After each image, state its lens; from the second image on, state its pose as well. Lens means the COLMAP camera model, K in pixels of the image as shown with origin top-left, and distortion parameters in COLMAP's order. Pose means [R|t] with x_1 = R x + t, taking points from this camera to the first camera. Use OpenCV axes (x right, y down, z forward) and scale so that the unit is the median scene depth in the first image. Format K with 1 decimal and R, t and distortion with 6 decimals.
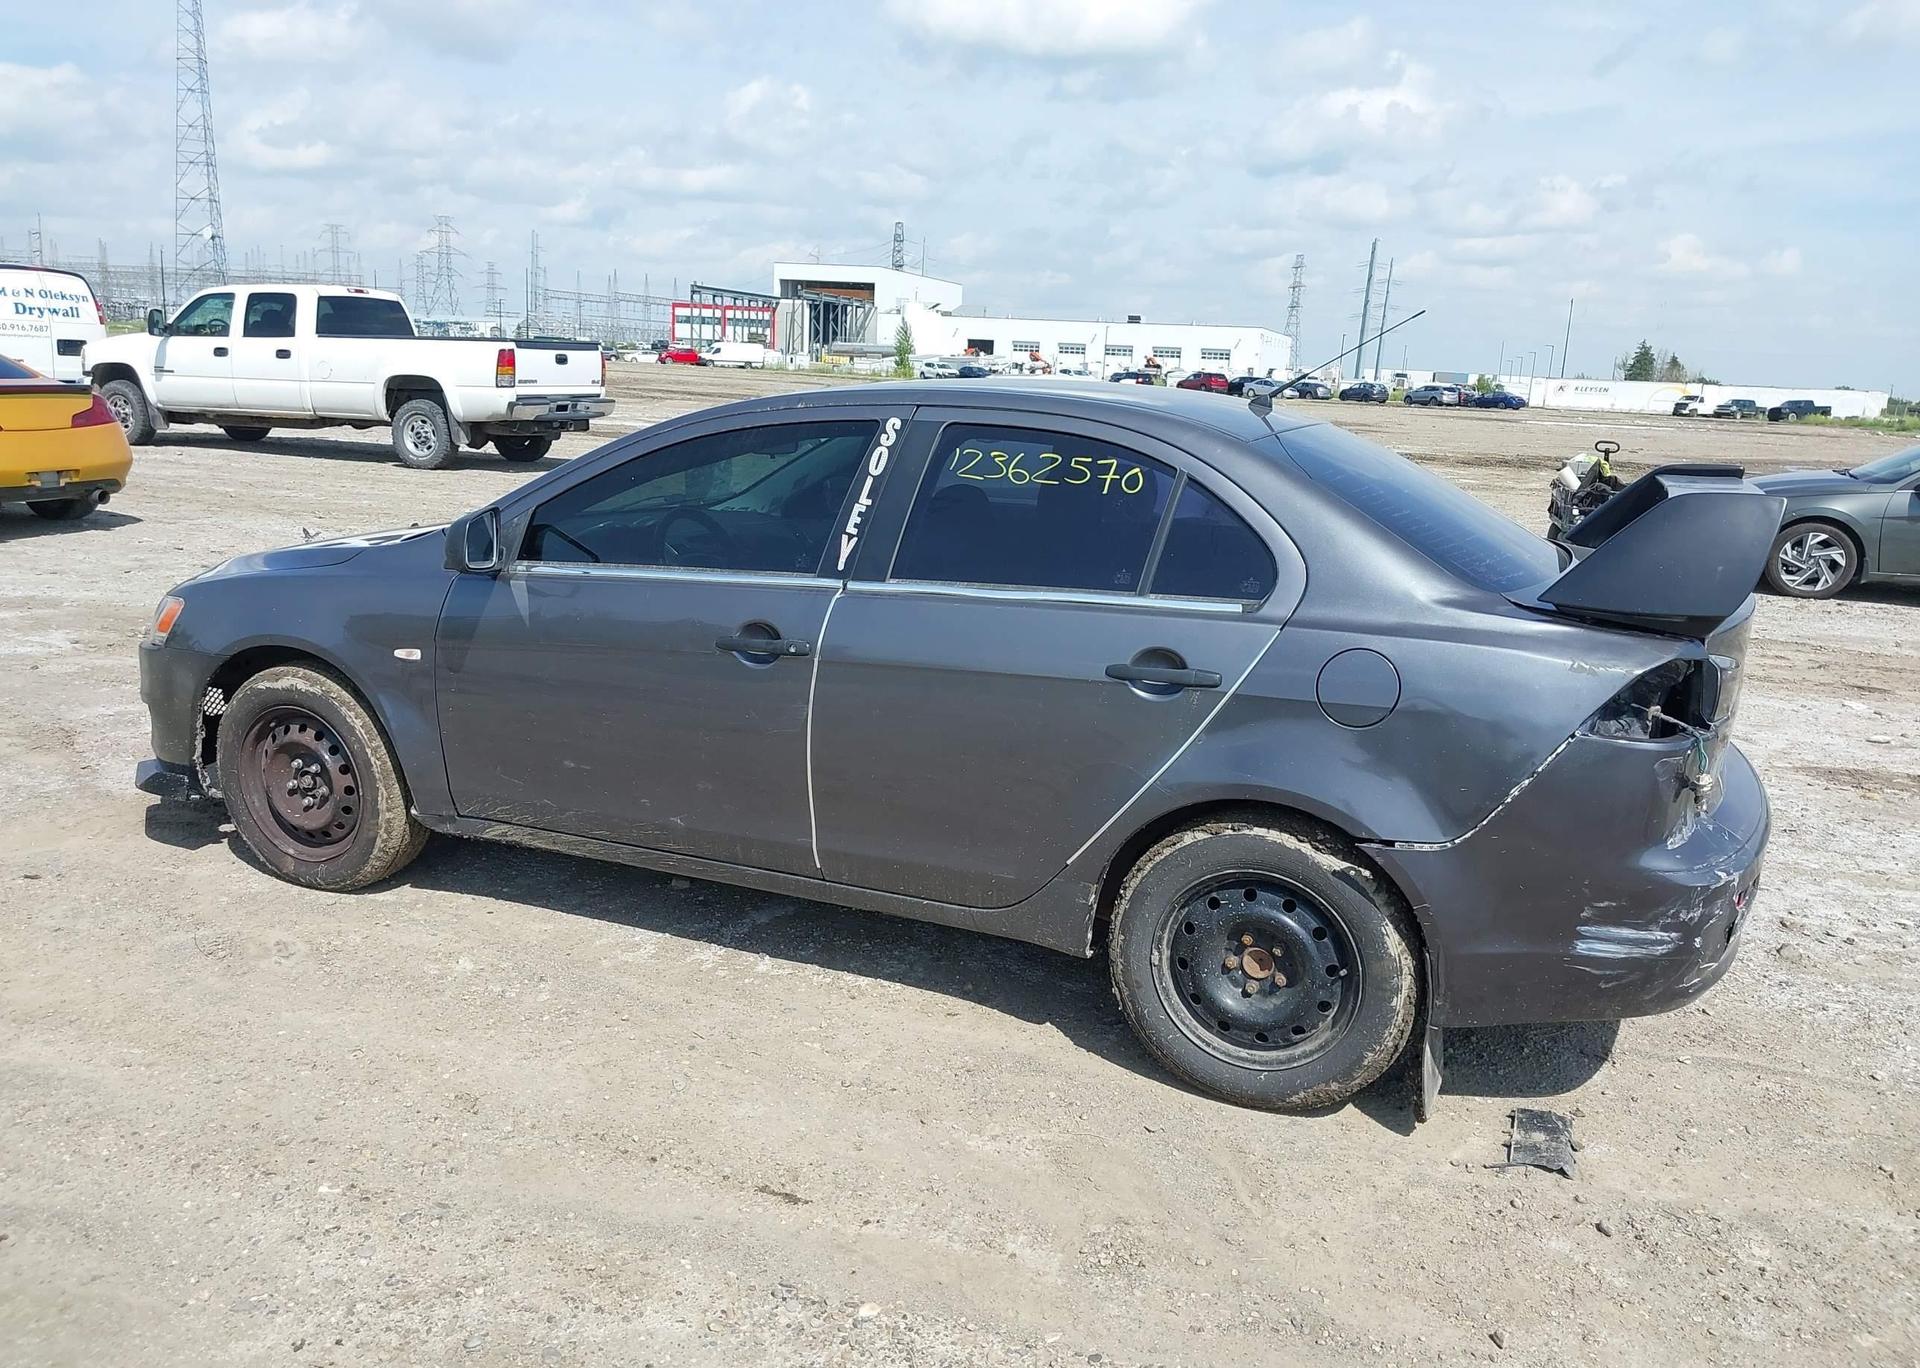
lens RADIAL K [[1506.1, 0, 977.5], [0, 1506.1, 653.8], [0, 0, 1]] dist [0.037433, -0.056184]
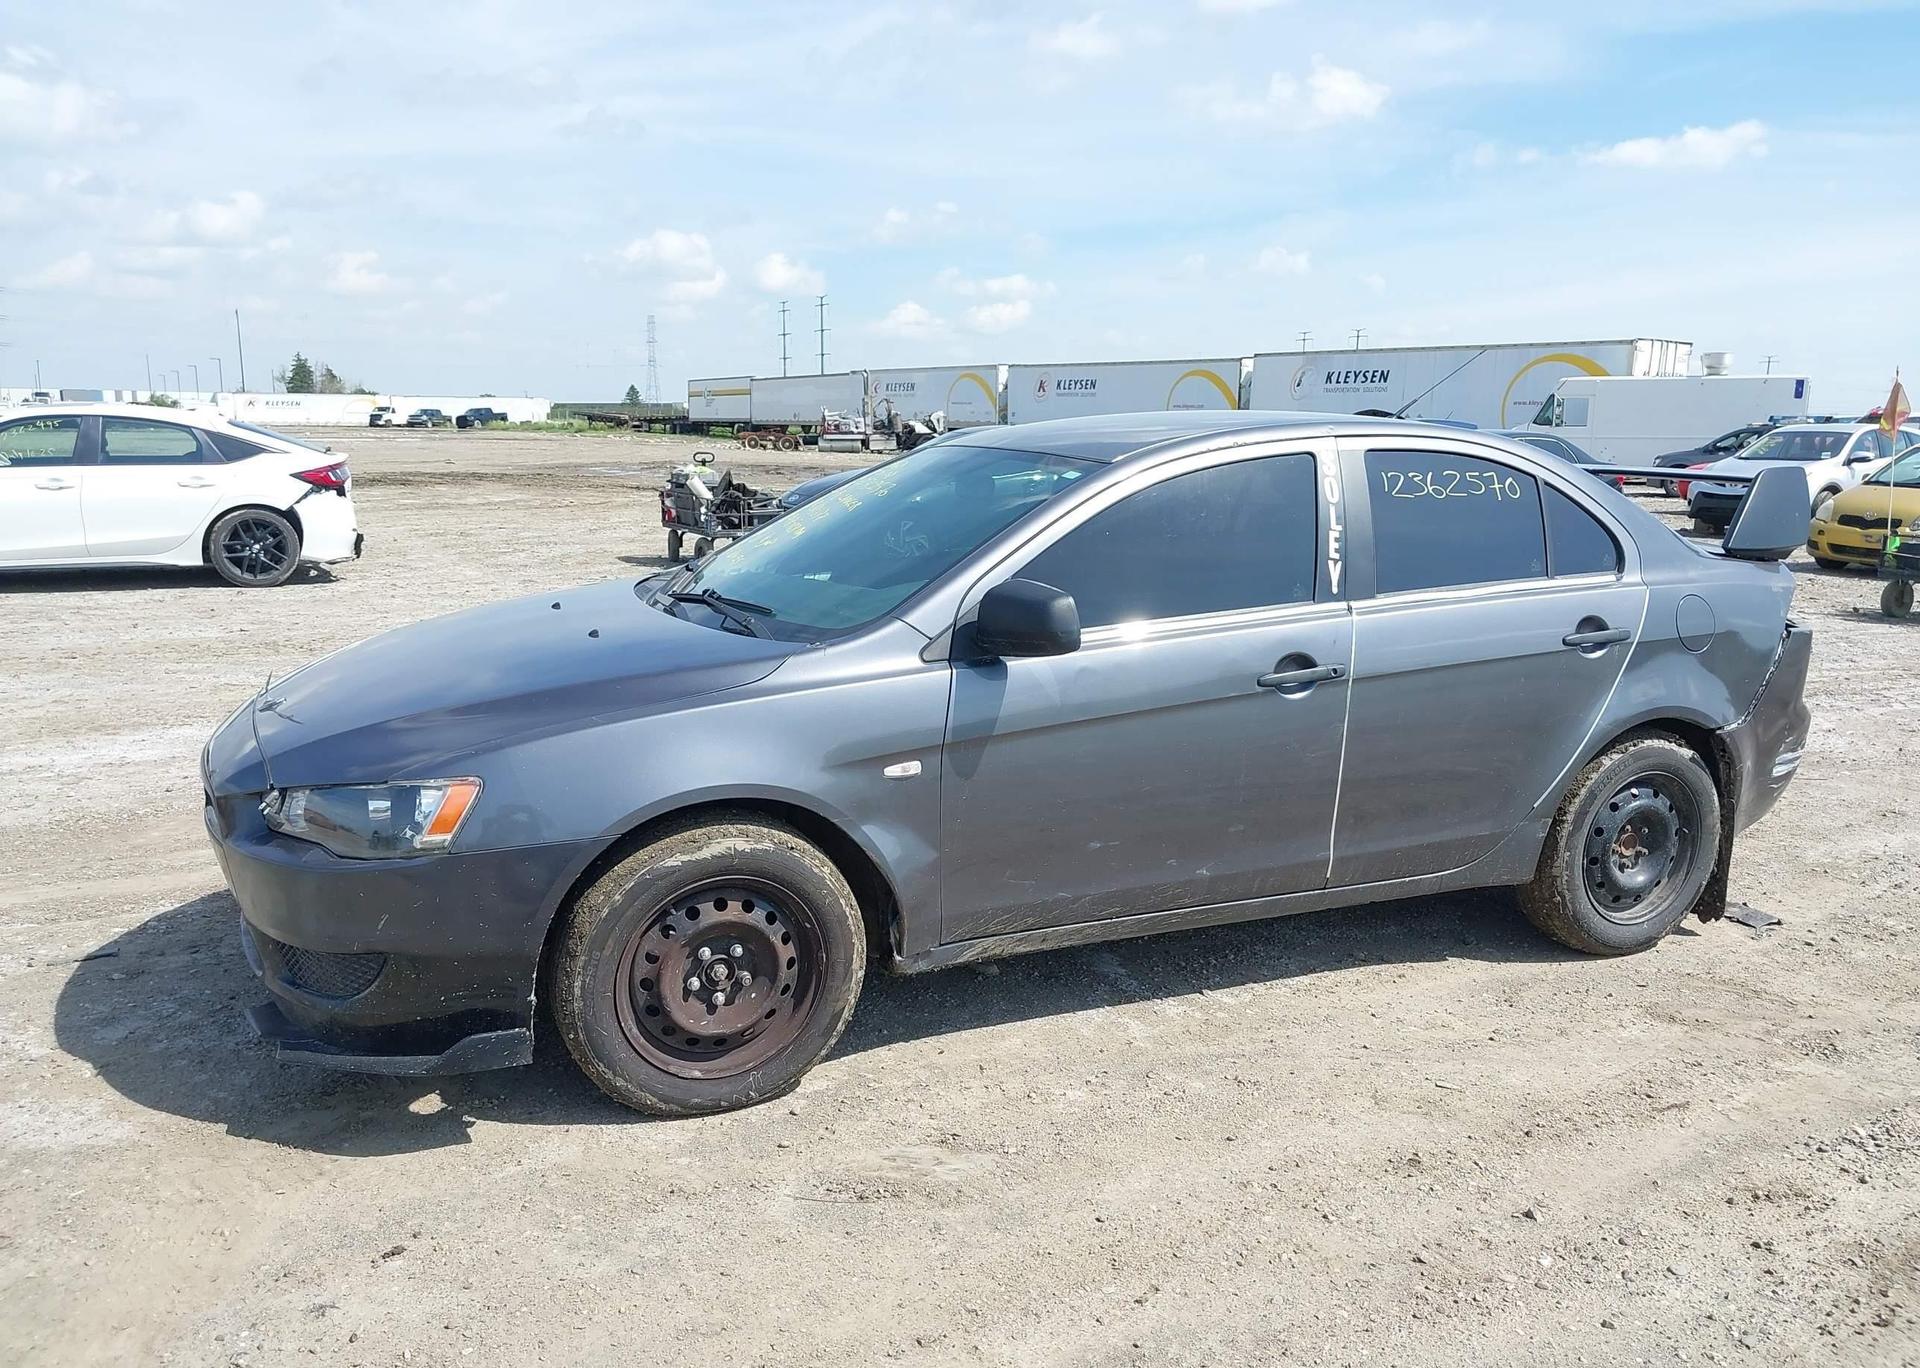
lens RADIAL K [[1506.1, 0, 978.2], [0, 1506.1, 693.5], [0, 0, 1]] dist [0.037433, -0.056184]
pose [[0.675898, -0.167761, 0.717648, -0.279855], [0.155169, 0.984314, 0.083956, -0.031034], [-0.720475, 0.054612, 0.691327, 0.120293]]
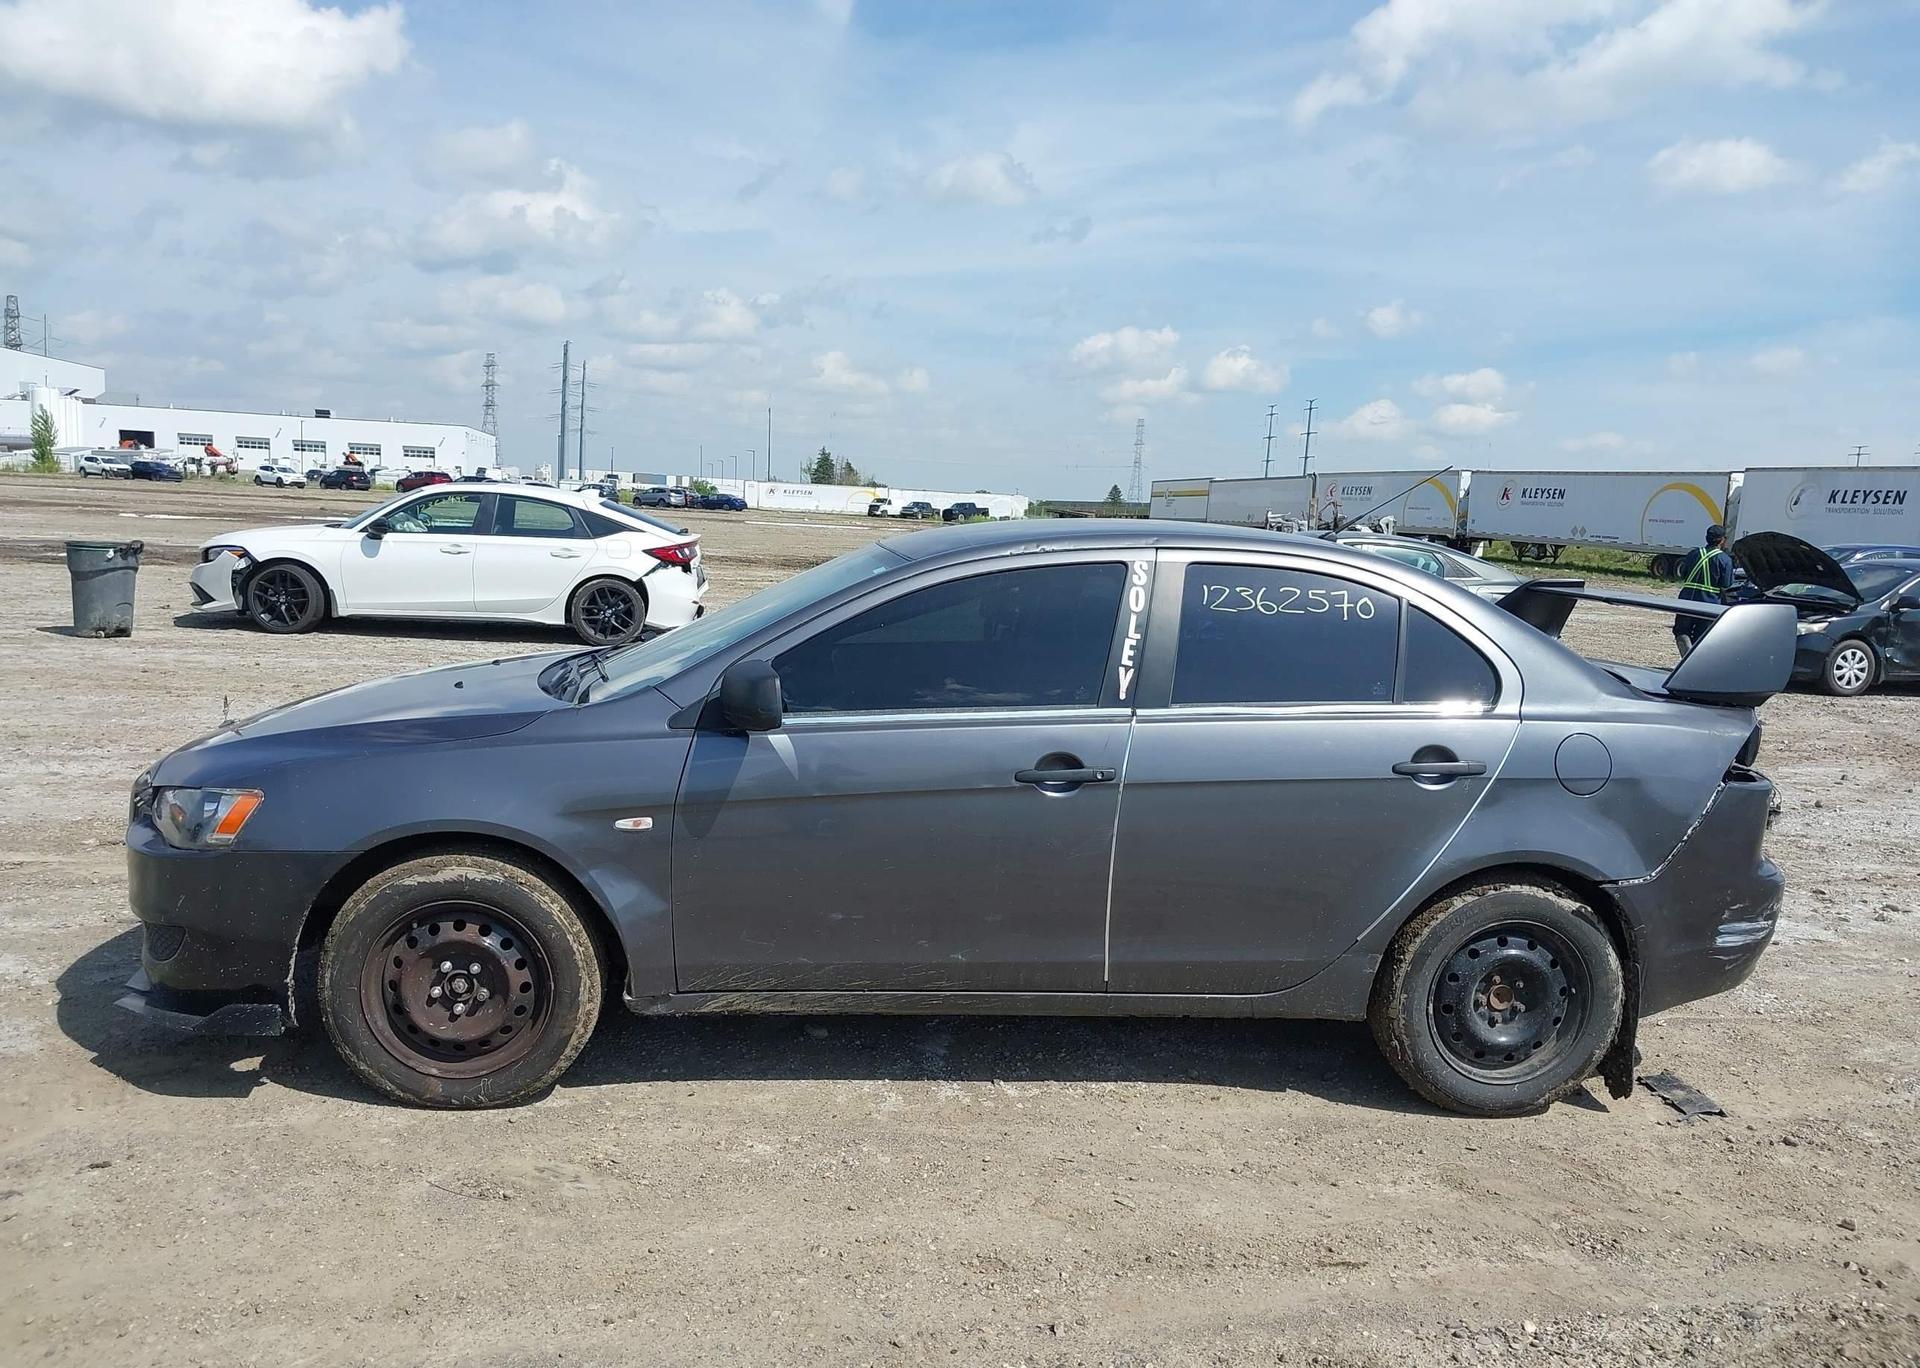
lens RADIAL K [[1506.1, 0, 950.6], [0, 1506.1, 696.8], [0, 0, 1]] dist [0.037433, -0.056184]
pose [[0.870676, -0.065661, 0.487454, -0.194860], [0.082976, 0.996453, -0.013985, -0.014386], [-0.484807, 0.052624, 0.873037, 0.032046]]
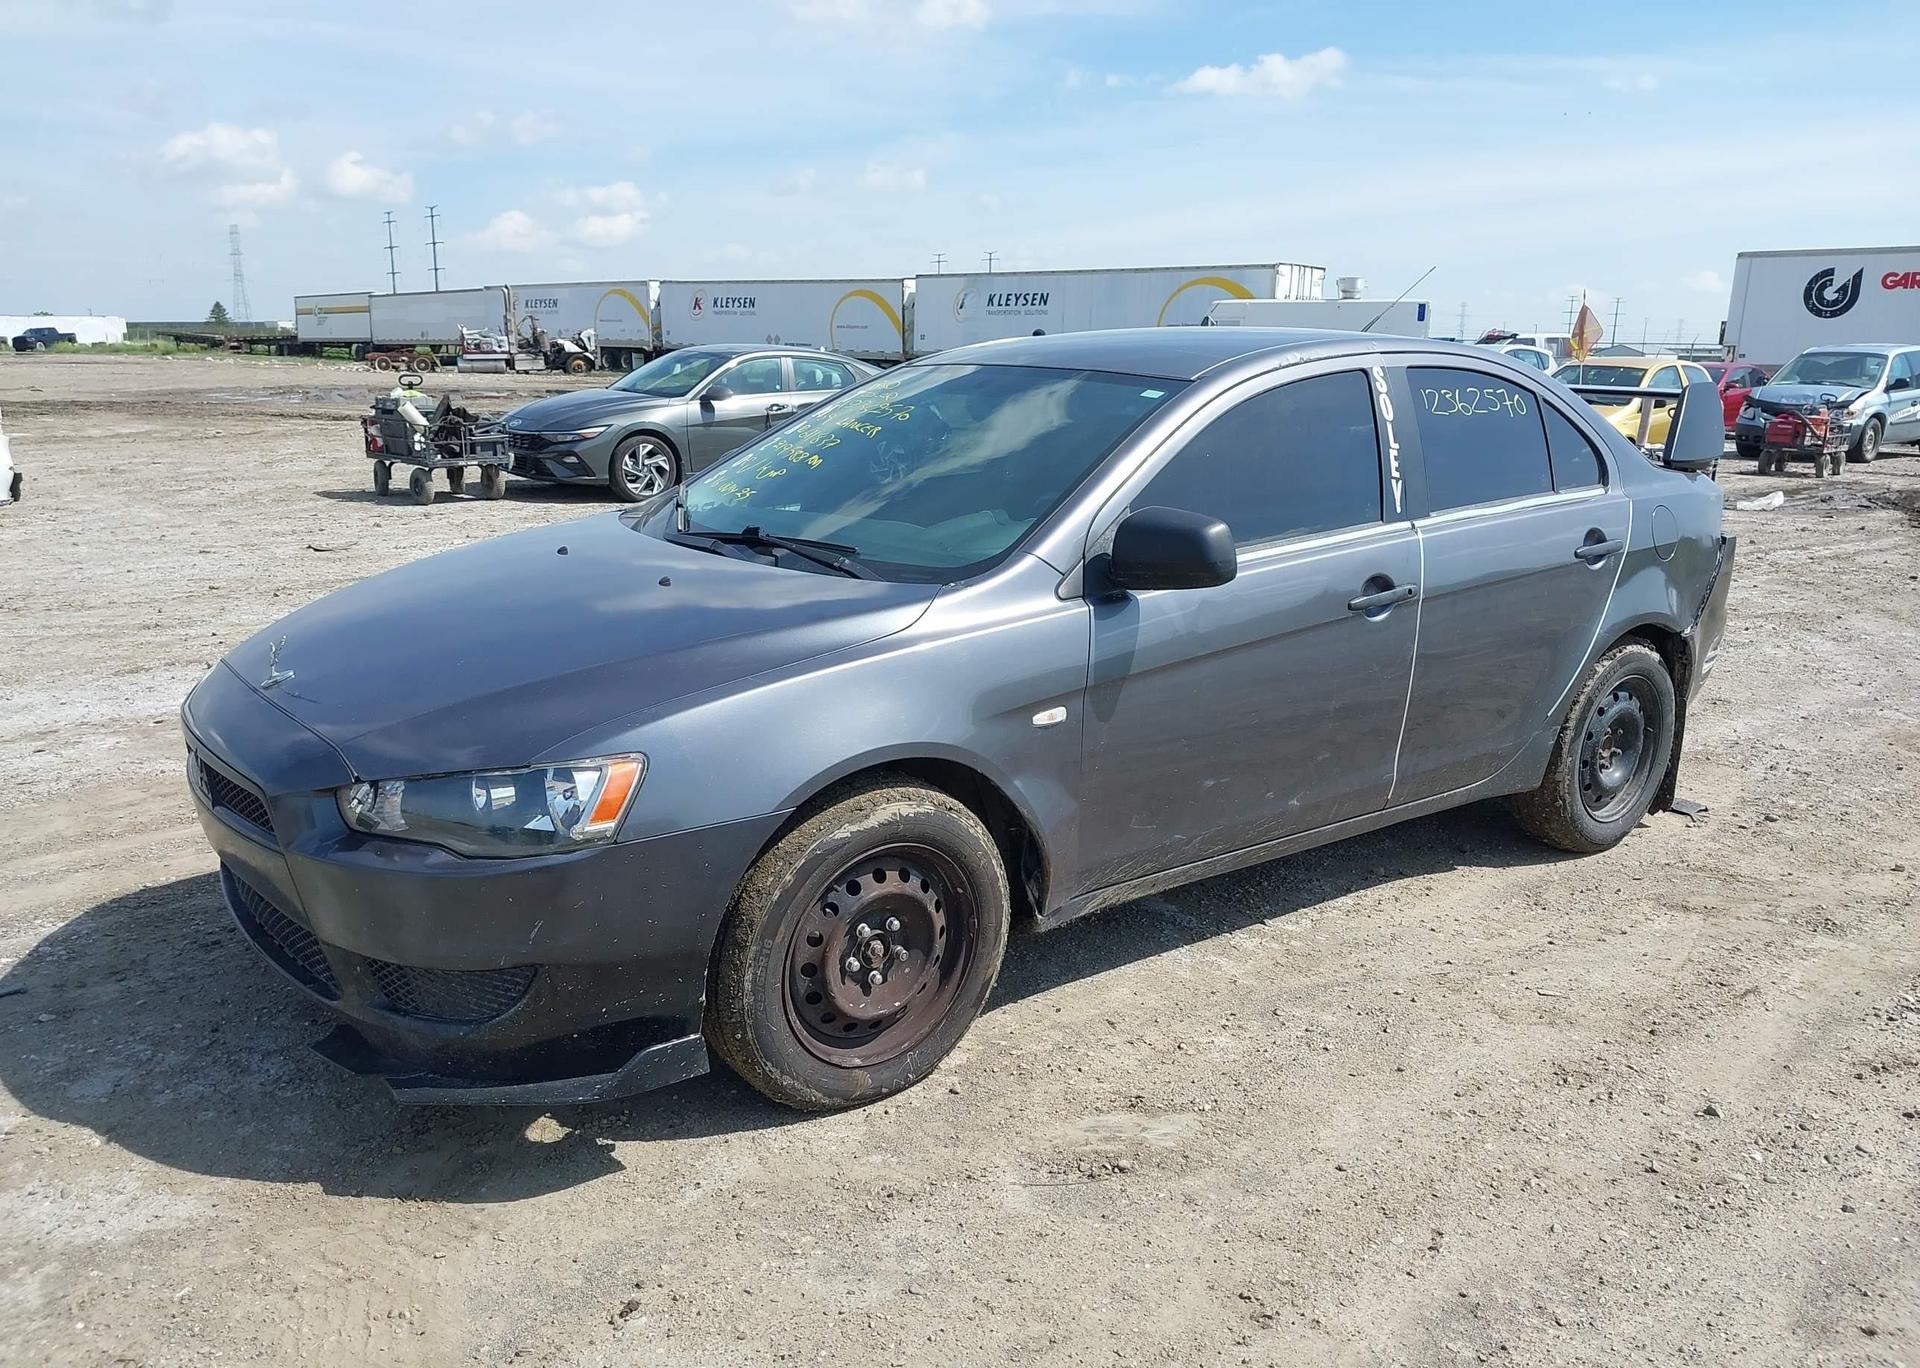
lens RADIAL K [[1506.1, 0, 984.4], [0, 1506.1, 701.5], [0, 0, 1]] dist [0.037433, -0.056184]
pose [[0.485532, -0.238788, 0.840975, -0.310023], [0.172618, 0.969220, 0.175542, -0.044029], [-0.857007, 0.059936, 0.511807, 0.192045]]
